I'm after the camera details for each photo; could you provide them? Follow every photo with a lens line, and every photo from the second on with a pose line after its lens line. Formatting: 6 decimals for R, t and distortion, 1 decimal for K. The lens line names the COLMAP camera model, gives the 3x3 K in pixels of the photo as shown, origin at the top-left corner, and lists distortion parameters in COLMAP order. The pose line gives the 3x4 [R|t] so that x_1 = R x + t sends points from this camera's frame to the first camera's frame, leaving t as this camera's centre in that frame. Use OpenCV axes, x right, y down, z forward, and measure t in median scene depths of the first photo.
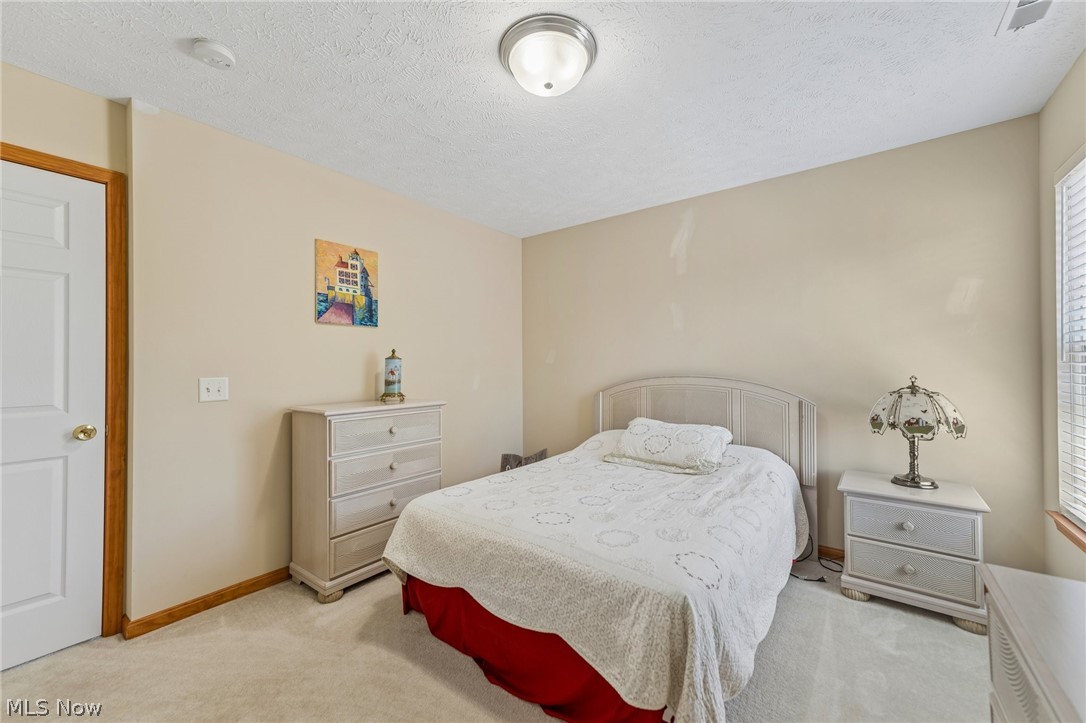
lens RADIAL K [[430.2, 0, 541.4], [0, 430.2, 363.9], [0, 0, 1]] dist [0.015303, 0.000229]
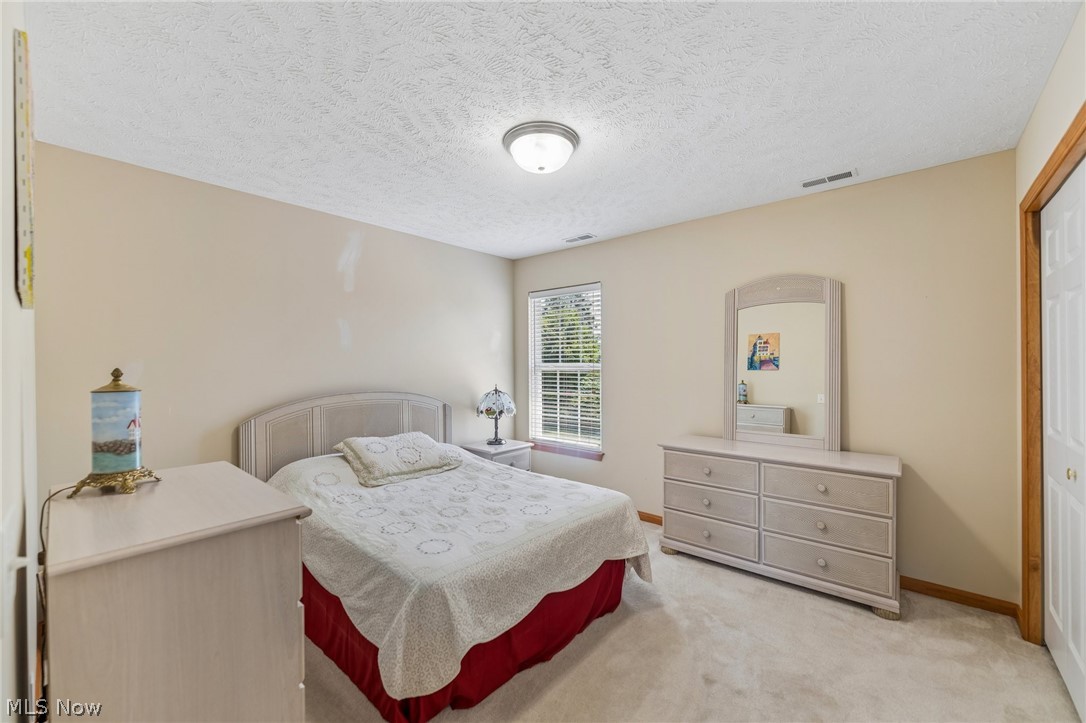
lens RADIAL K [[432.2, 0, 541.6], [0, 432.2, 364.1], [0, 0, 1]] dist [-0.000507, -0.000344]
pose [[0.071906, 0.004629, 0.997401, -0.940872], [-0.000712, 0.999989, -0.004590, -0.047810], [-0.997411, -0.000380, 0.071909, 0.681052]]
